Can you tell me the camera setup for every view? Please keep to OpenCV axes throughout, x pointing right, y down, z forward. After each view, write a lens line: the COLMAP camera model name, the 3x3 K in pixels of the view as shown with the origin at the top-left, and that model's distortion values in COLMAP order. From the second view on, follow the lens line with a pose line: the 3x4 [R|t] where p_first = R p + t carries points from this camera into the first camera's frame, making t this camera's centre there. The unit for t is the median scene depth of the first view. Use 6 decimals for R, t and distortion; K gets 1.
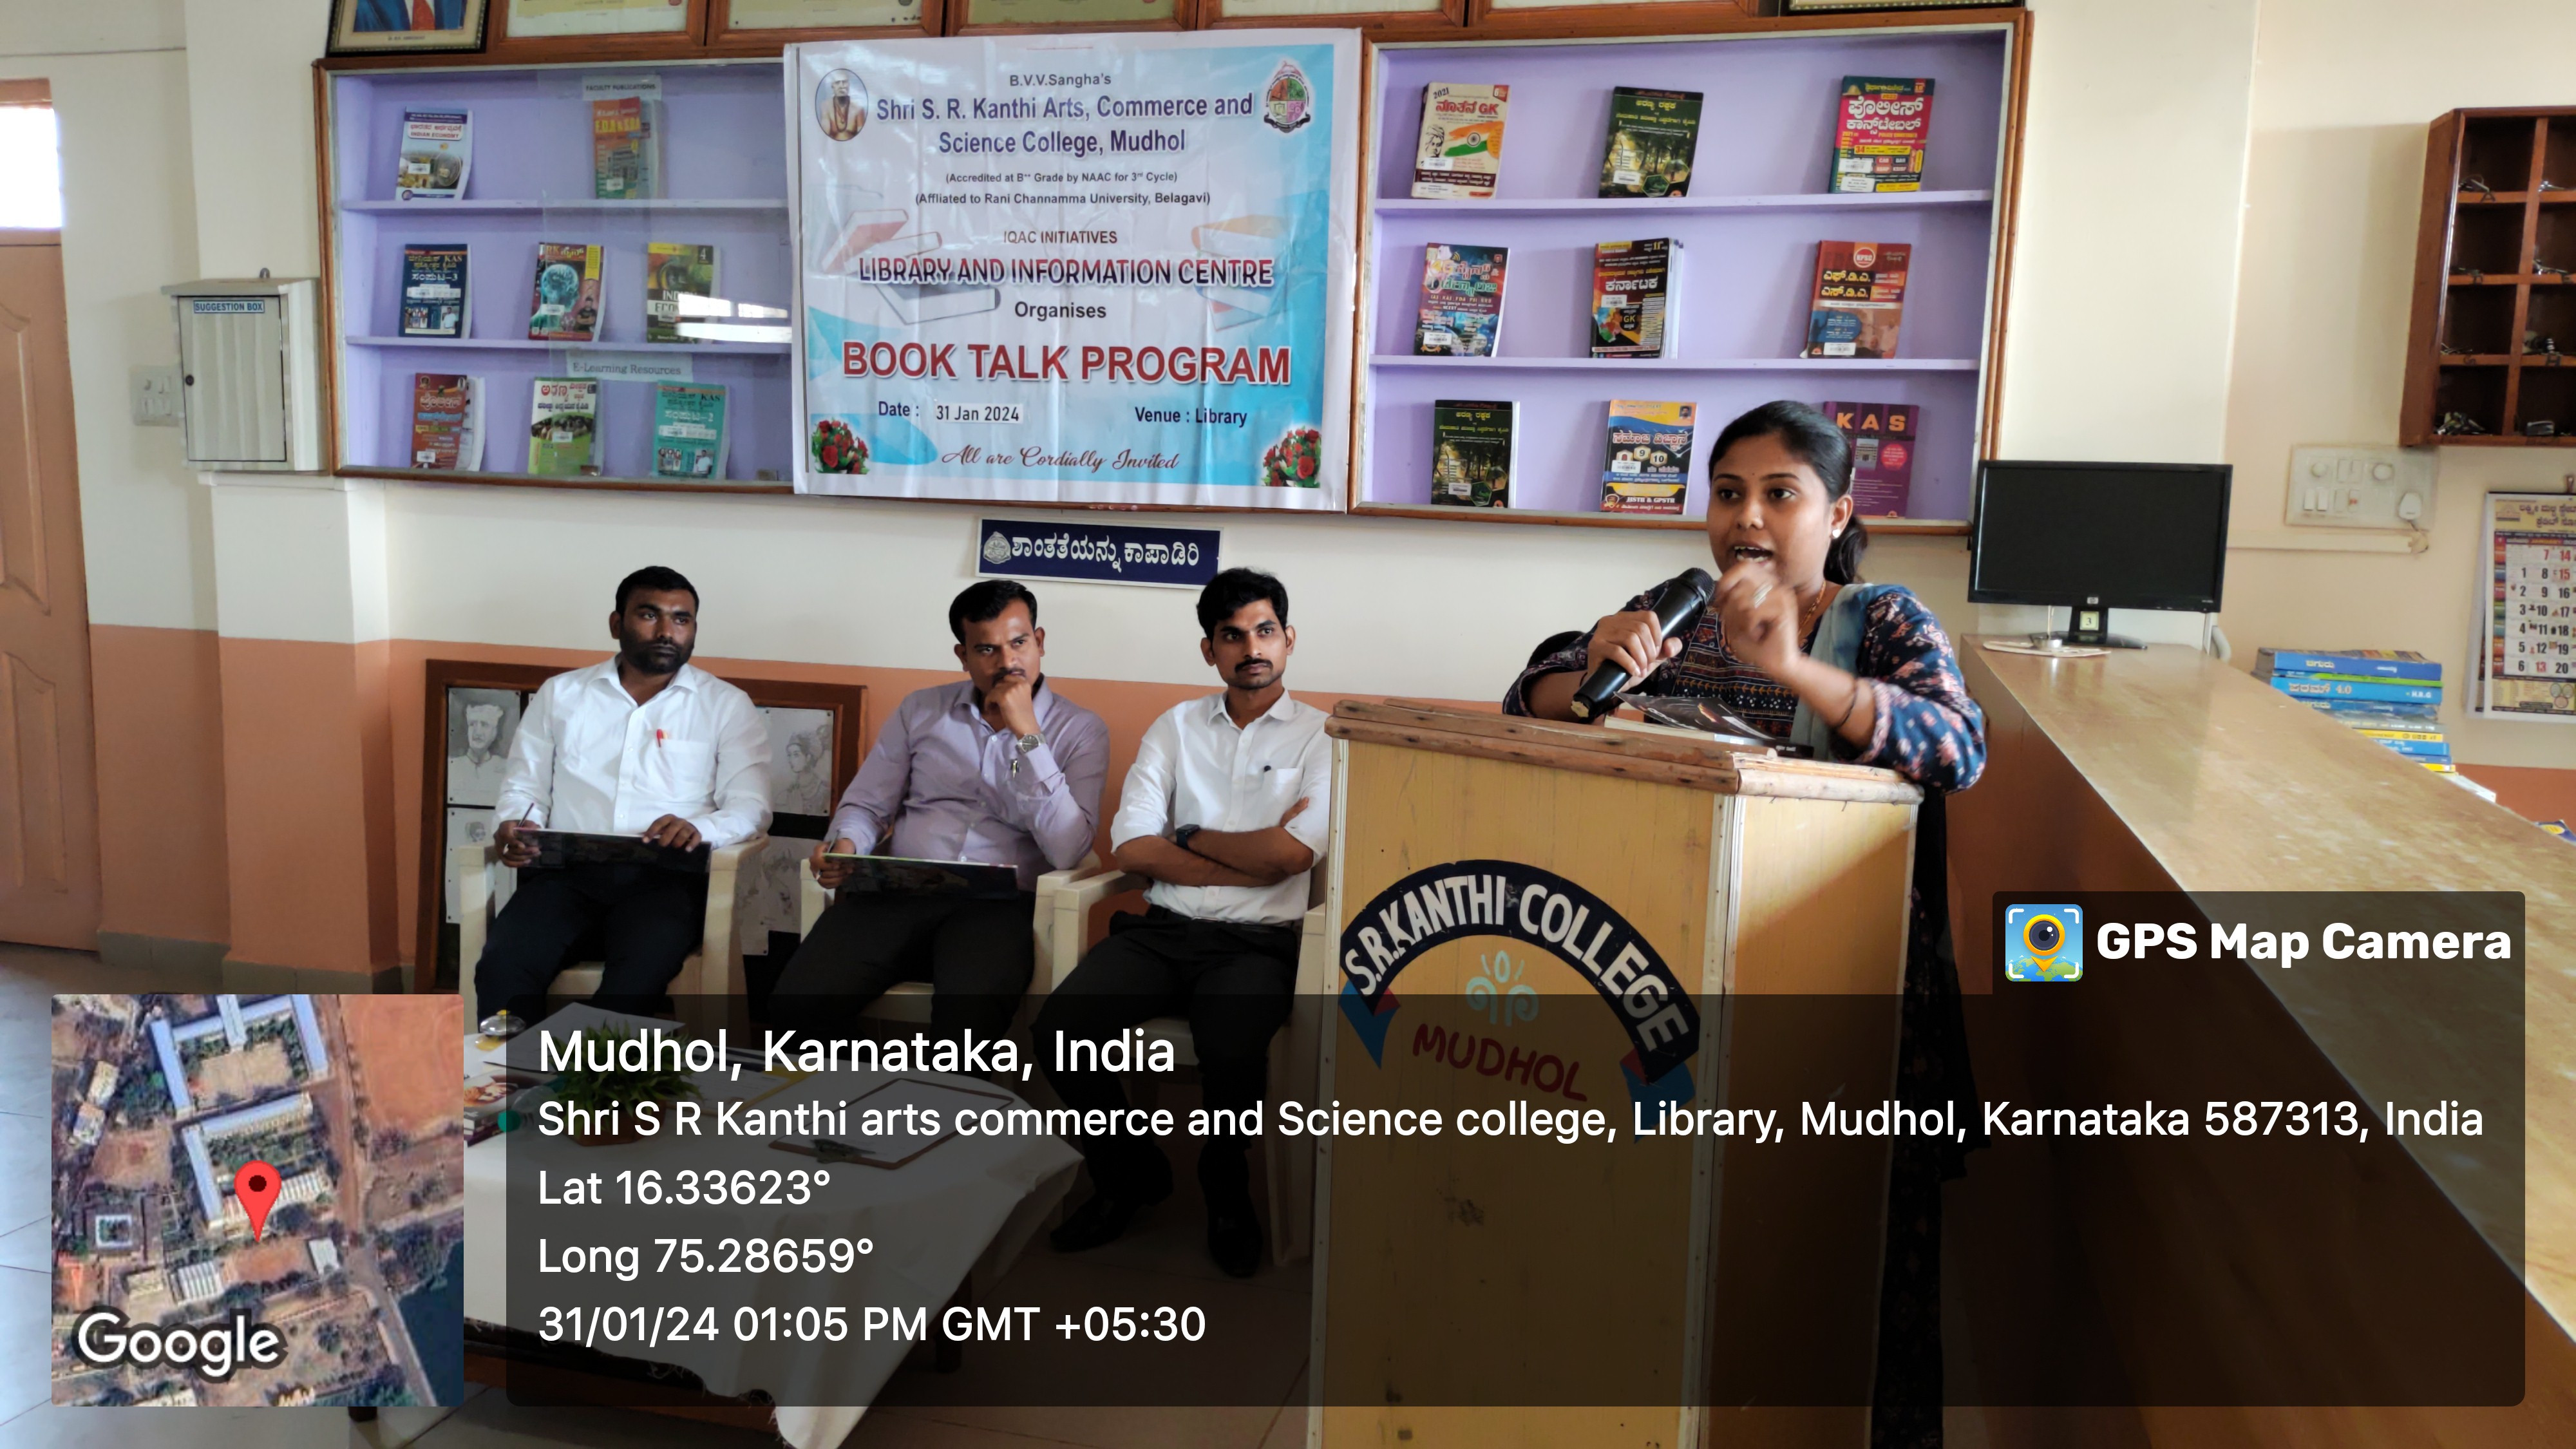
lens RADIAL K [[1957.4, 0, 1247.0], [0, 1957.4, 733.1], [0, 0, 1]] dist [0.099468, -0.115810]
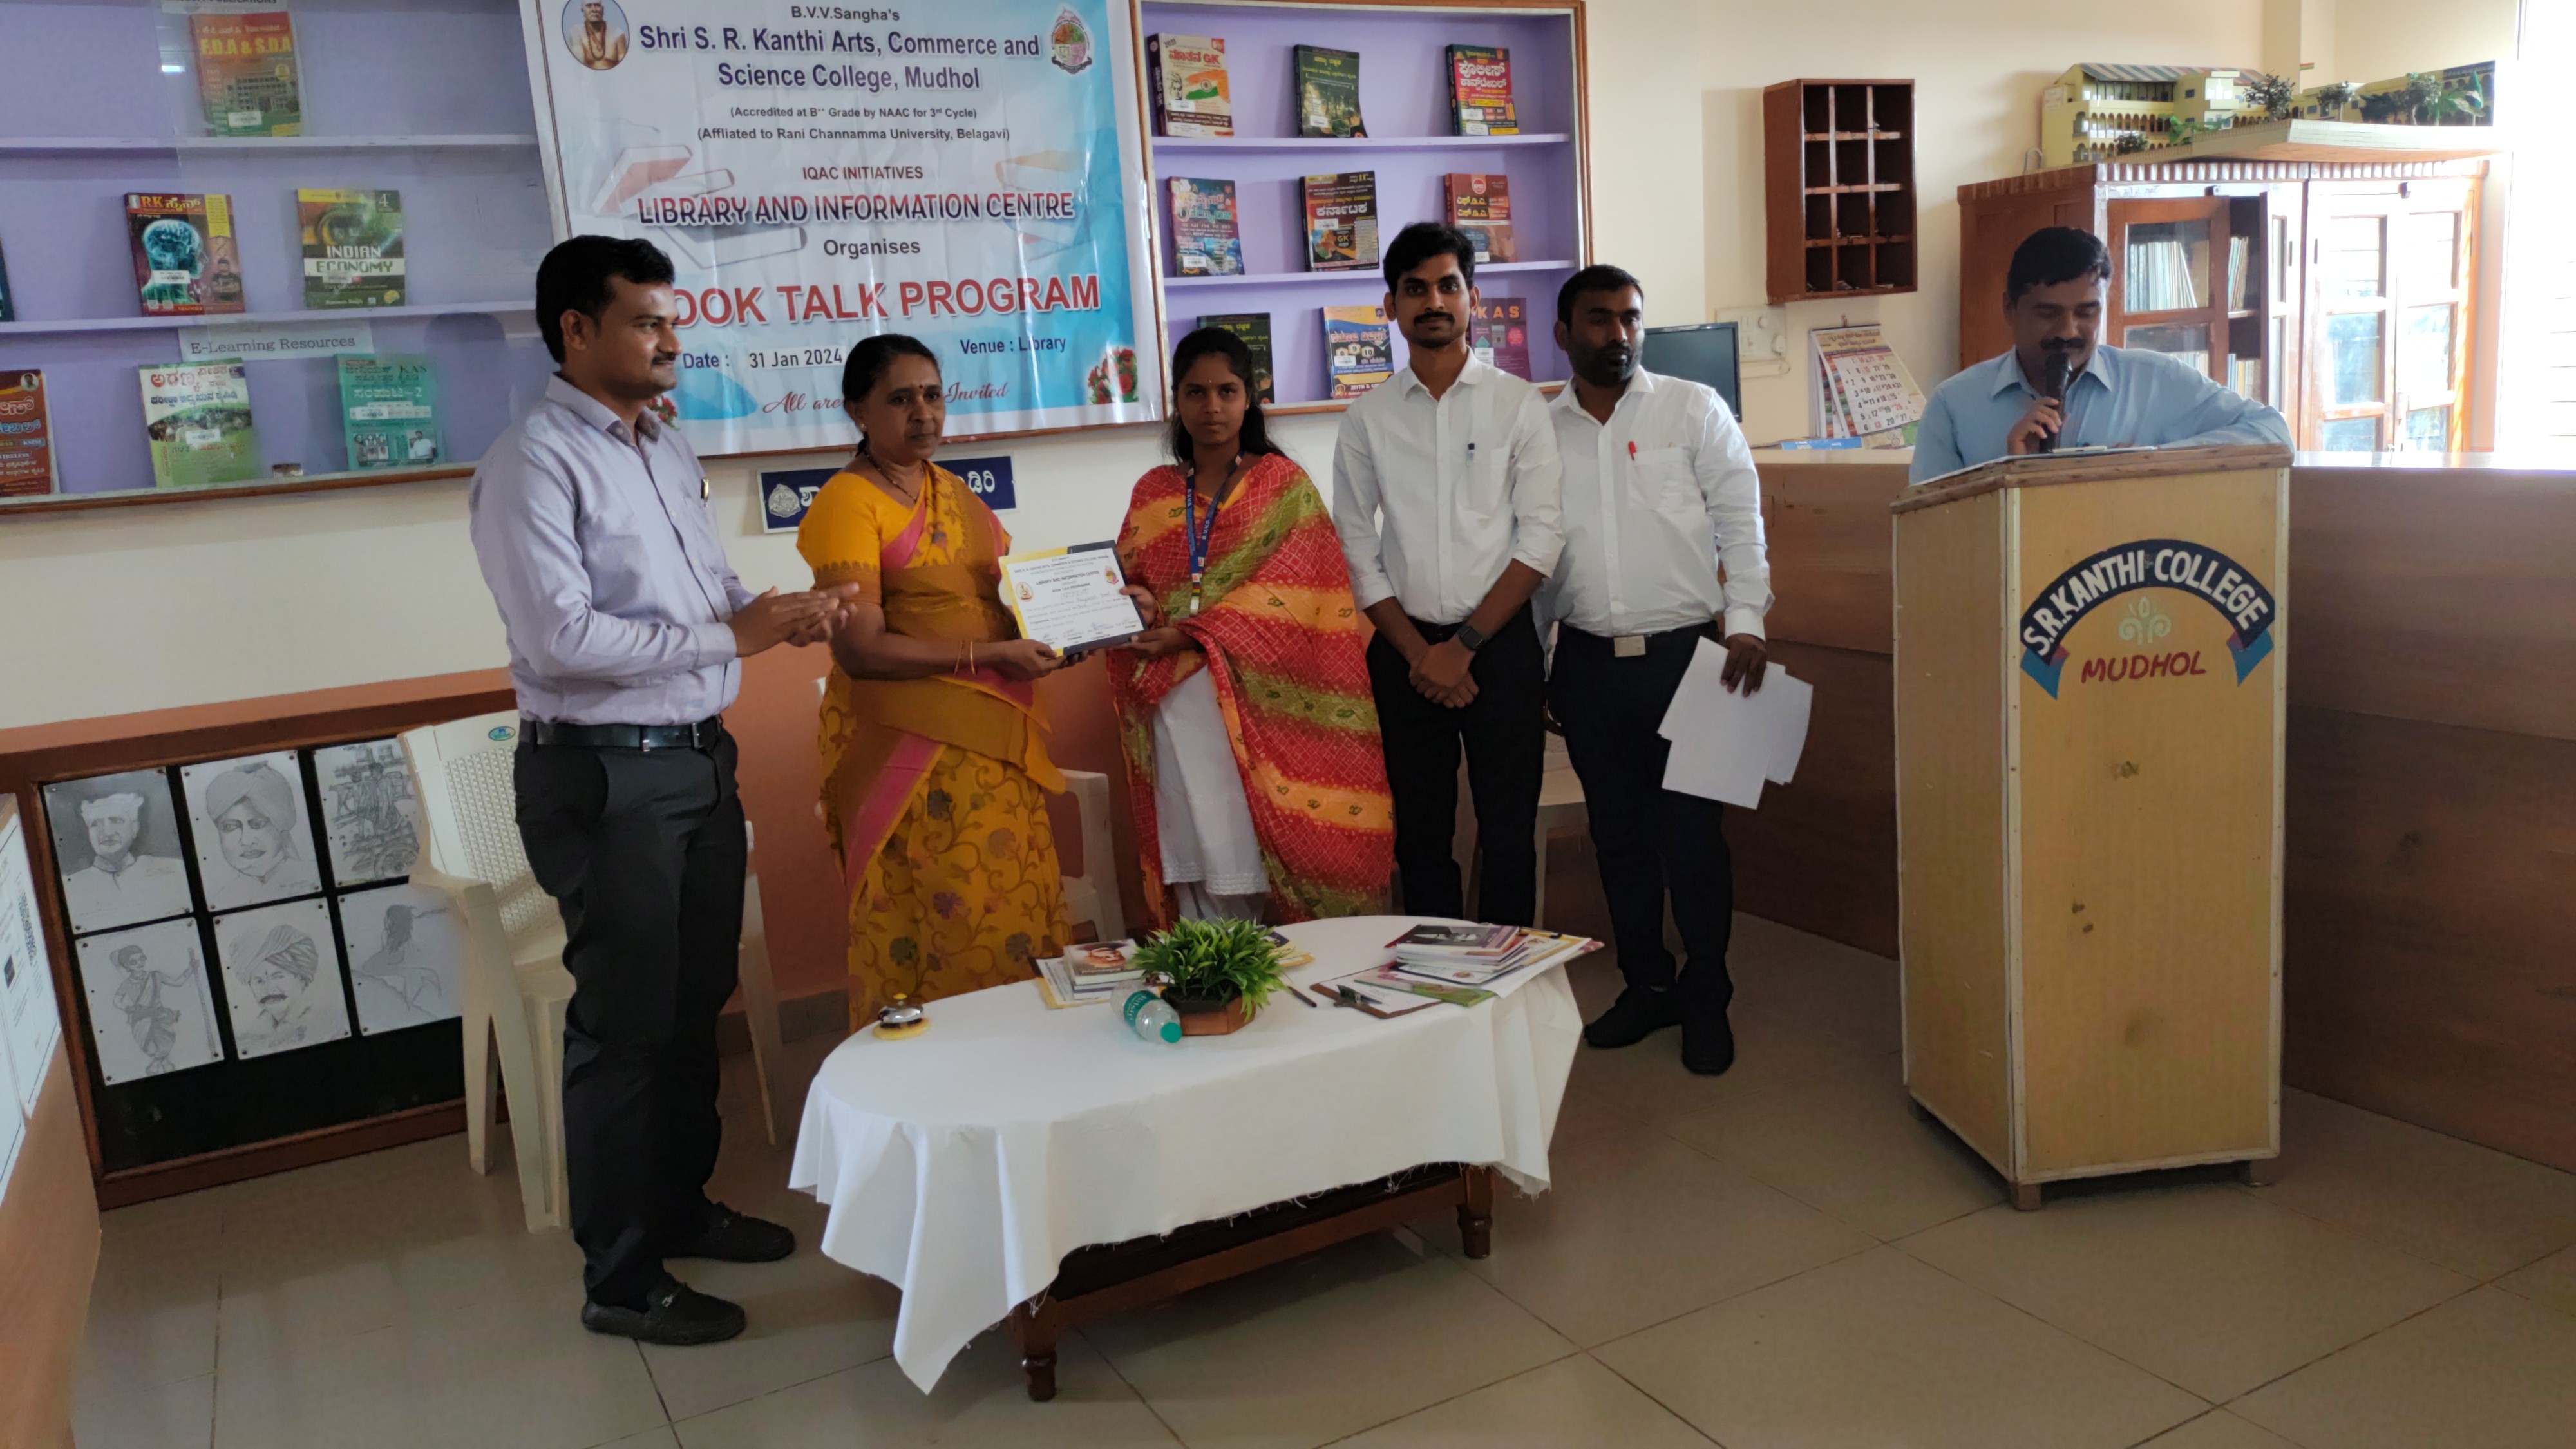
lens RADIAL K [[1957.4, 0, 1348.9], [0, 1957.4, 738.2], [0, 0, 1]] dist [0.099468, -0.115810]
pose [[0.710154, -0.202916, 0.674171, -0.662032], [0.187390, 0.977502, 0.096823, -0.024790], [-0.678650, 0.057573, 0.732202, 0.121682]]
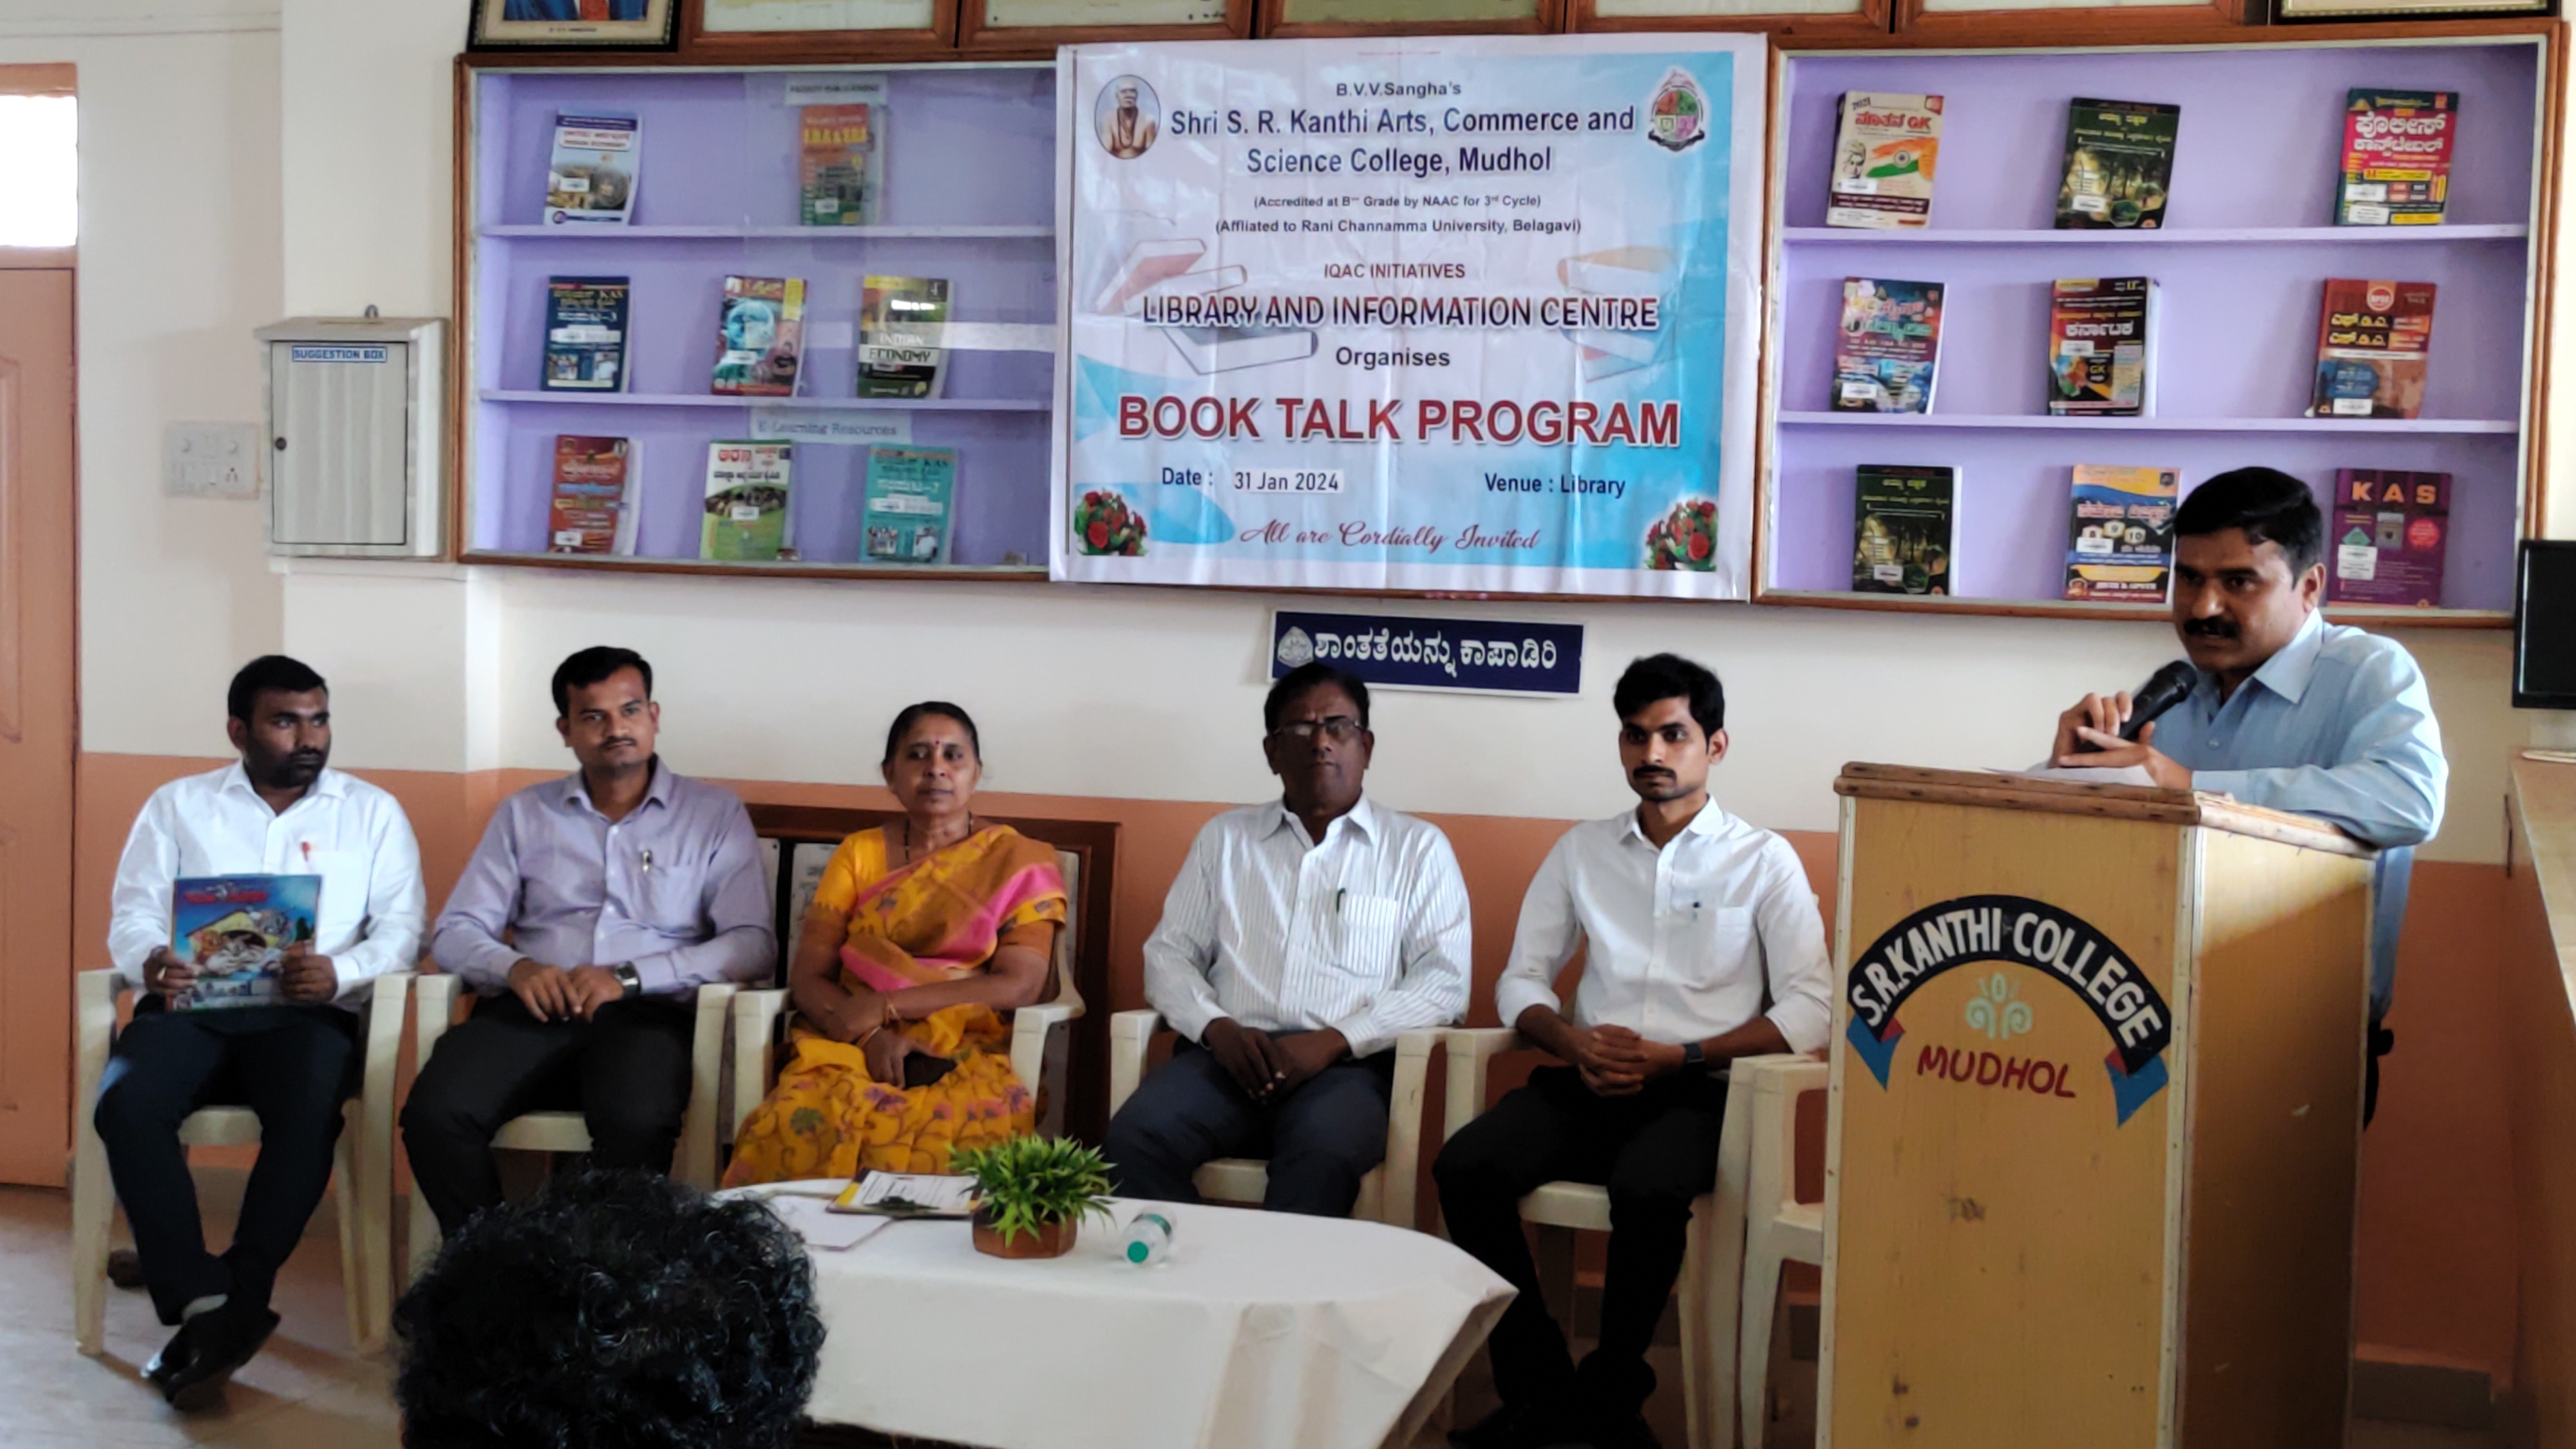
lens RADIAL K [[3786.6, 0, 1195.9], [0, 3786.6, 711.5], [0, 0, 1]] dist [0.104923, 0.000000]
pose [[0.999177, -0.000186, -0.040563, -0.115344], [-0.003282, 0.996339, -0.085427, 0.069047], [0.040430, 0.085490, 0.995518, -0.579114]]
